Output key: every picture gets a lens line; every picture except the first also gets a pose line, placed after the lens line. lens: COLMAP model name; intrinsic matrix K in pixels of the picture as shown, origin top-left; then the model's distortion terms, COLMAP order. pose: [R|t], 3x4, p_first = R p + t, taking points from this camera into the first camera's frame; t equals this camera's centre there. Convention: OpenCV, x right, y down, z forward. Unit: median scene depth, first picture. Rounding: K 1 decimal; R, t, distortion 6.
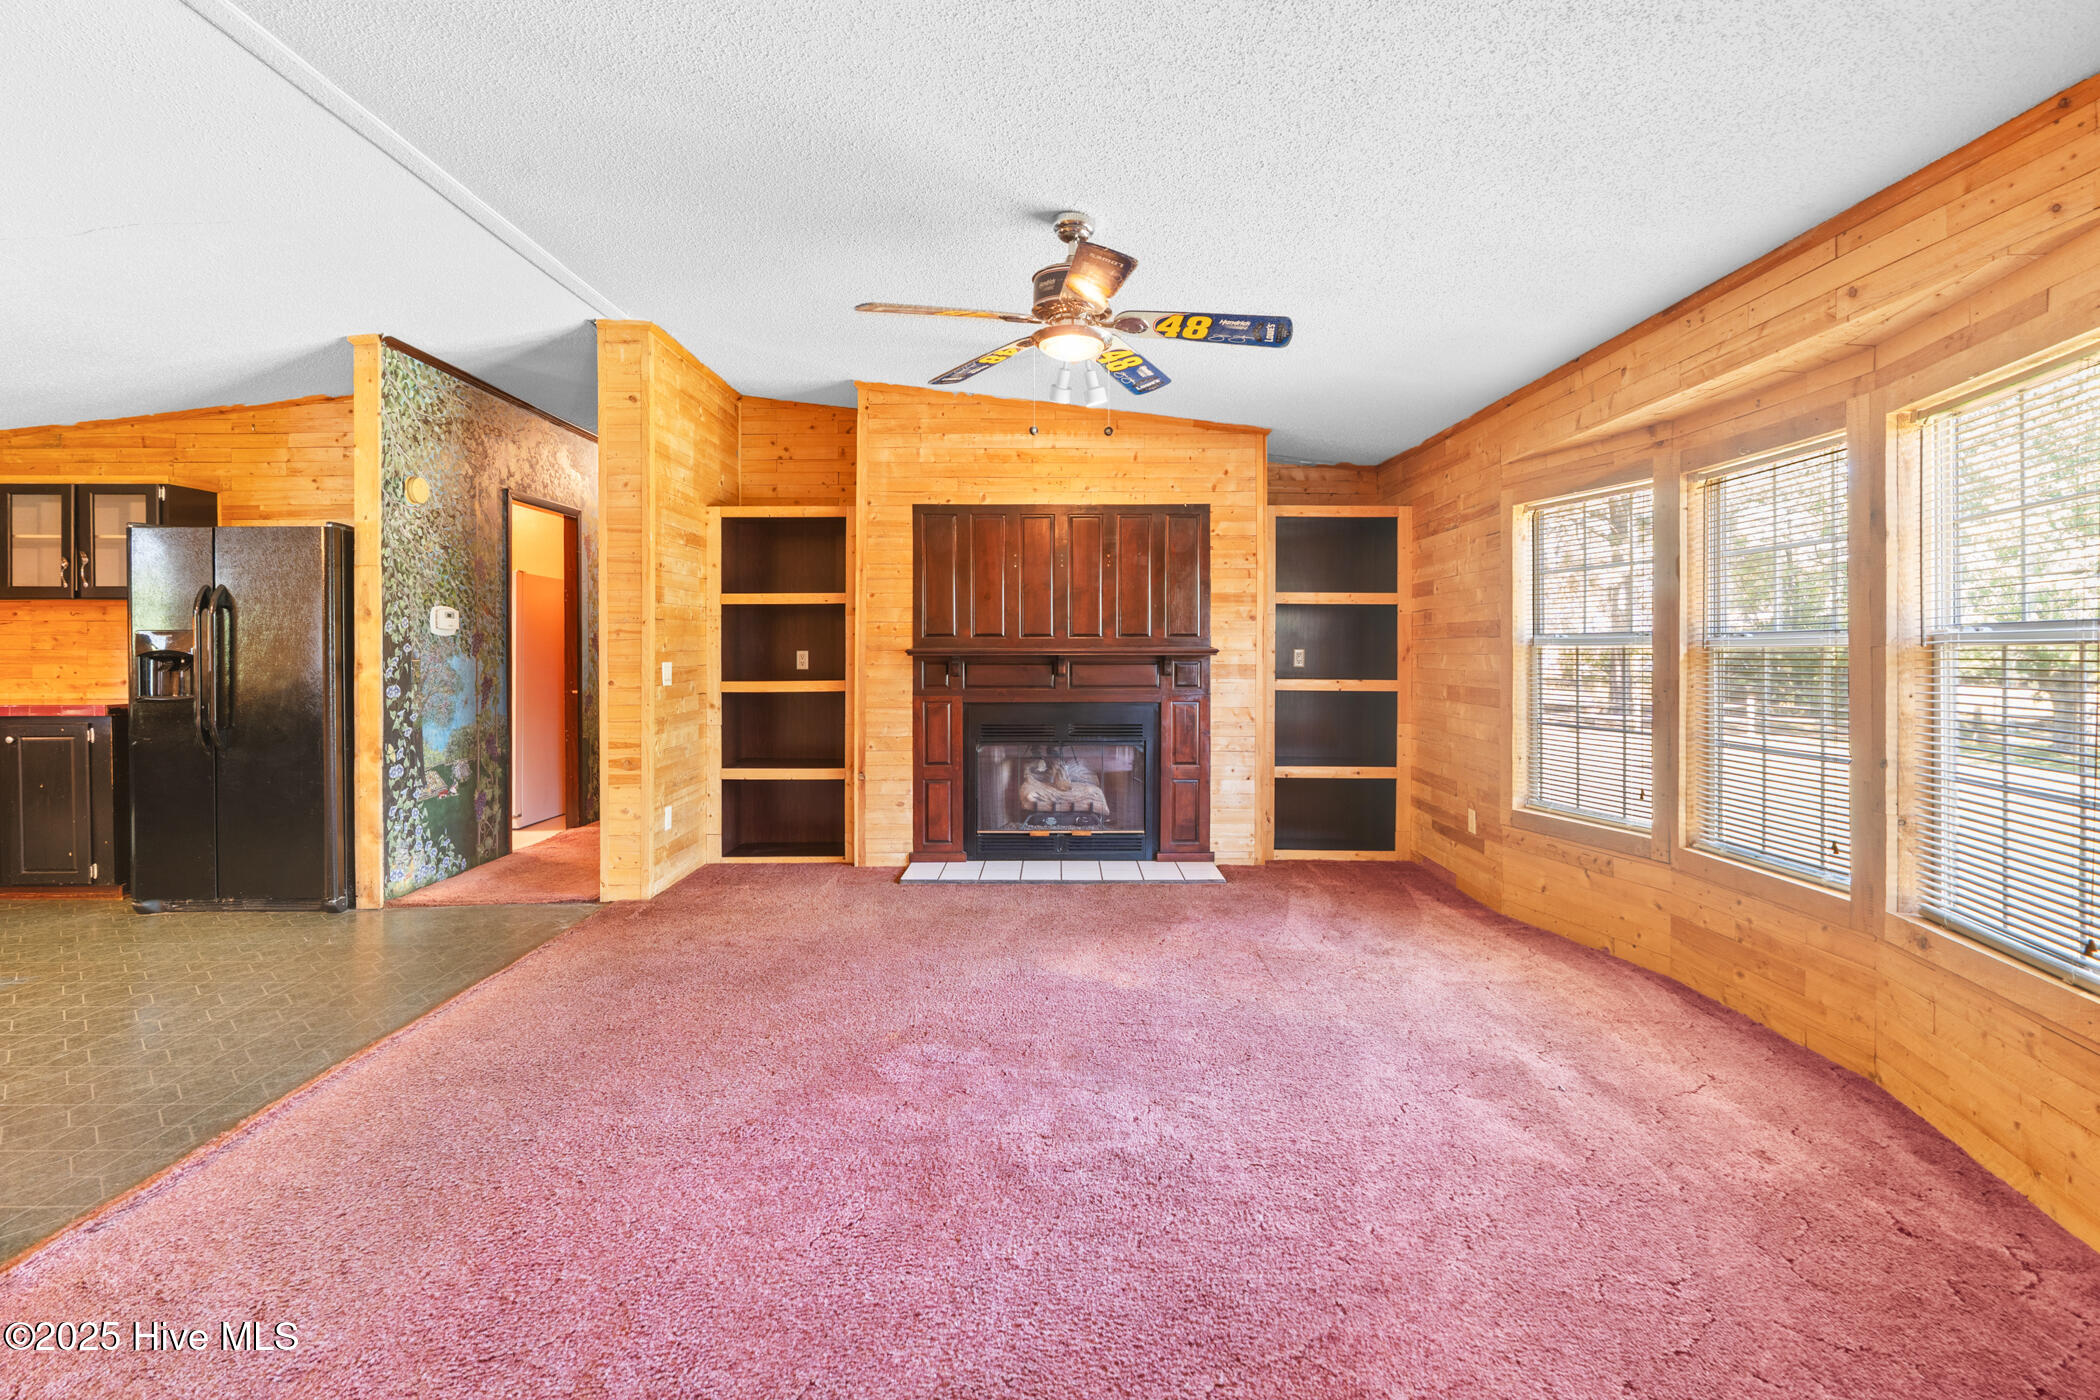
lens RADIAL K [[991.7, 0, 1021.6], [0, 991.7, 657.0], [0, 0, 1]] dist [-0.001116, -0.000105]
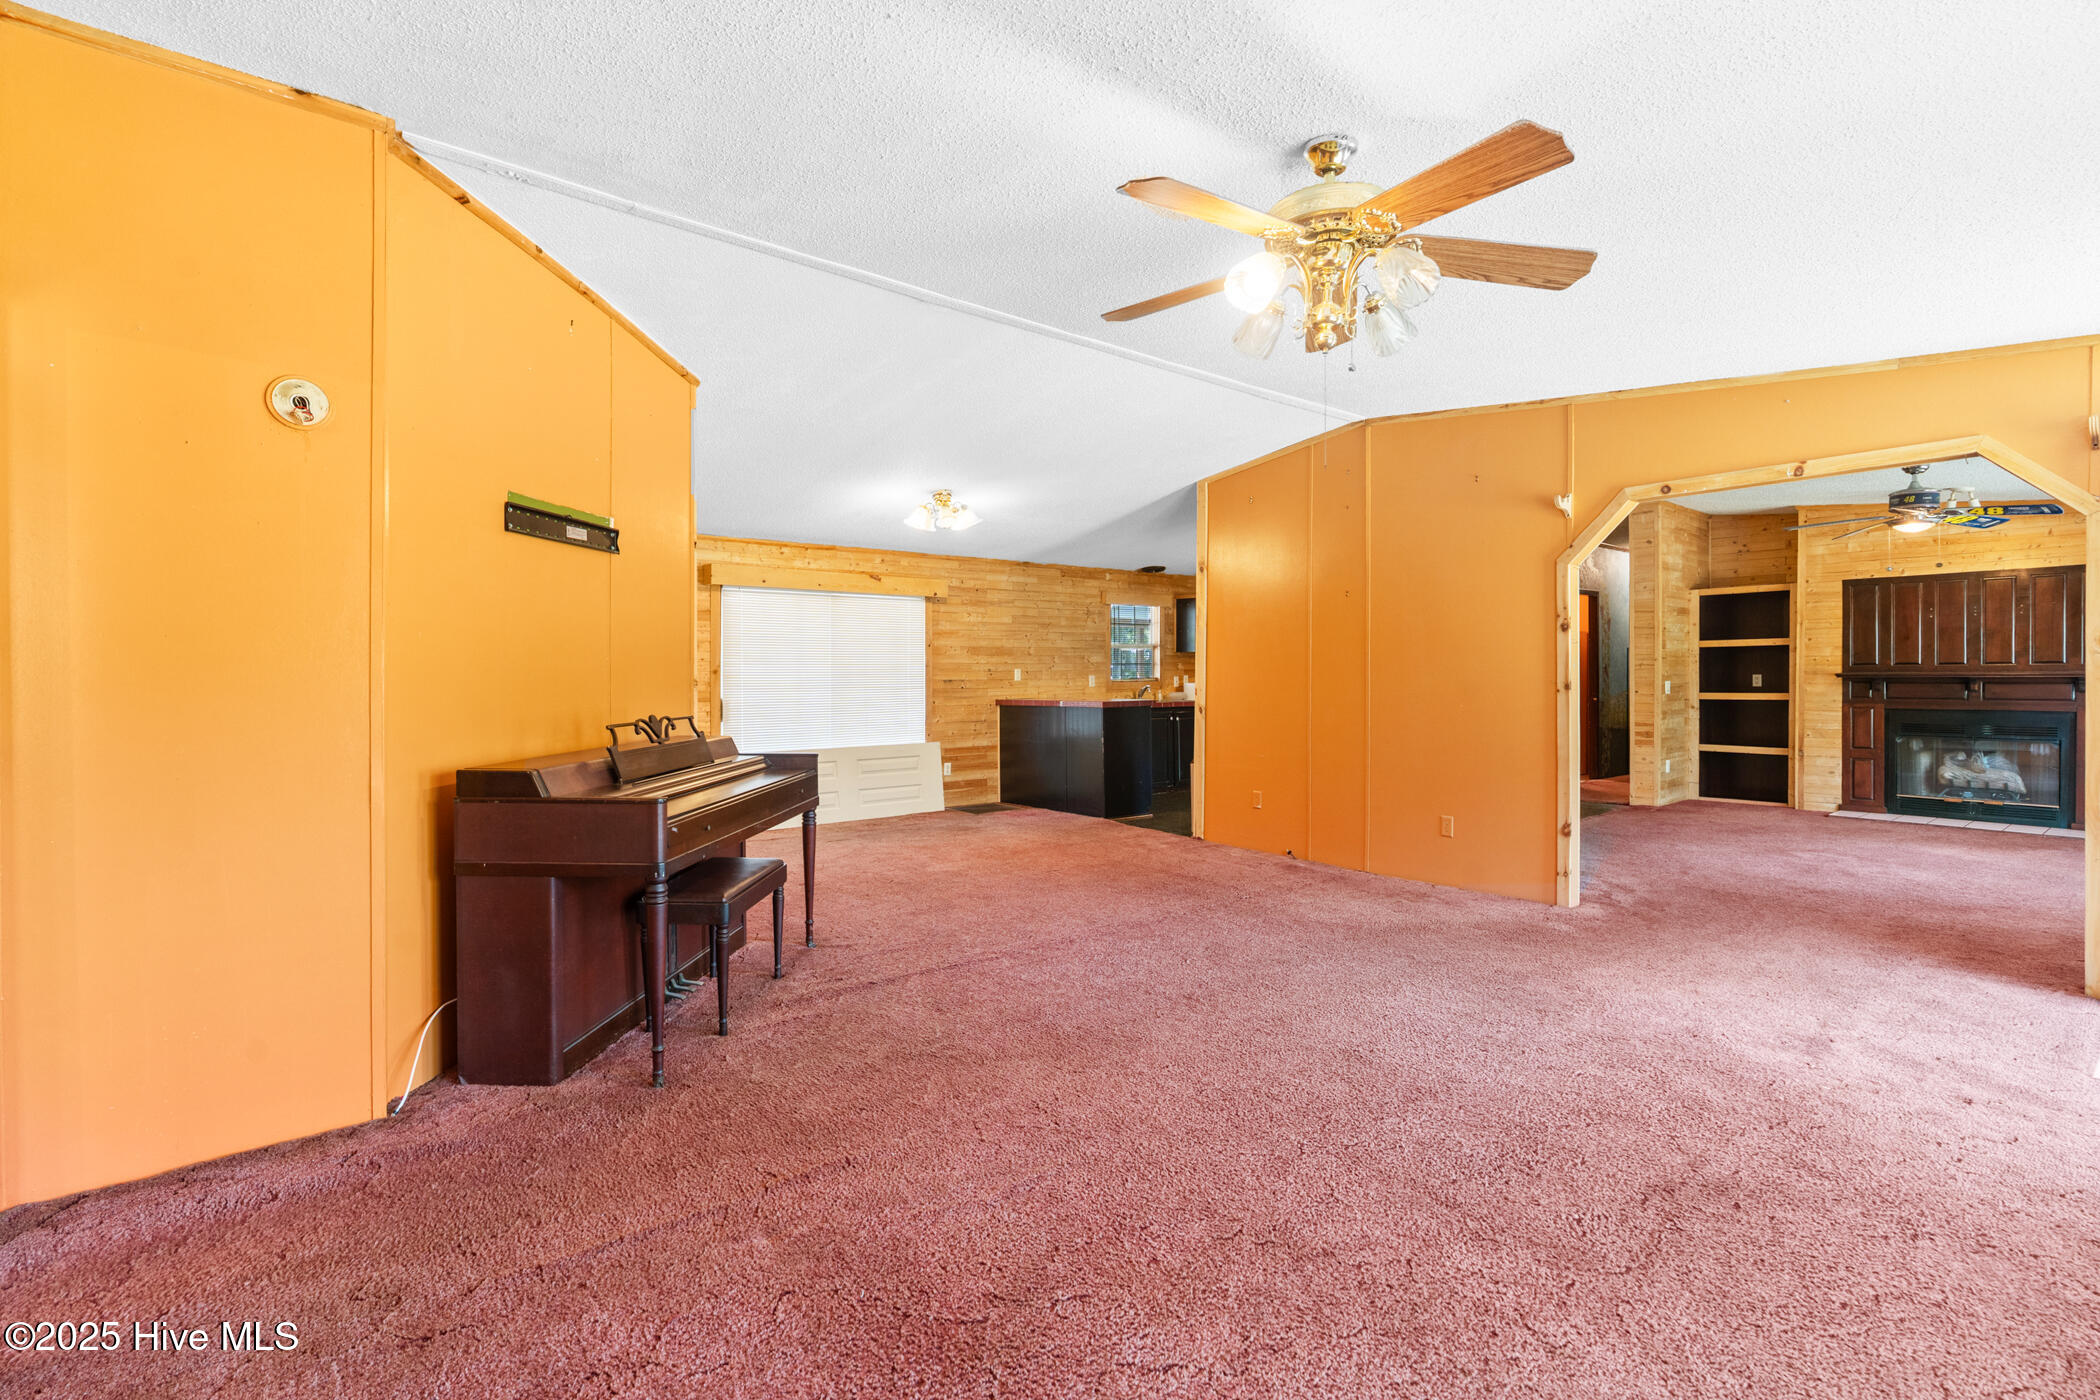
lens RADIAL K [[946.3, 0, 1075.2], [0, 946.3, 680.2], [0, 0, 1]] dist [-0.000565, -0.000054]
pose [[0.664818, 0.001290, -0.747004, 0.198094], [-0.002066, 0.999998, -0.000111, 0.005641], [0.747002, 0.001617, 0.664820, -0.881586]]
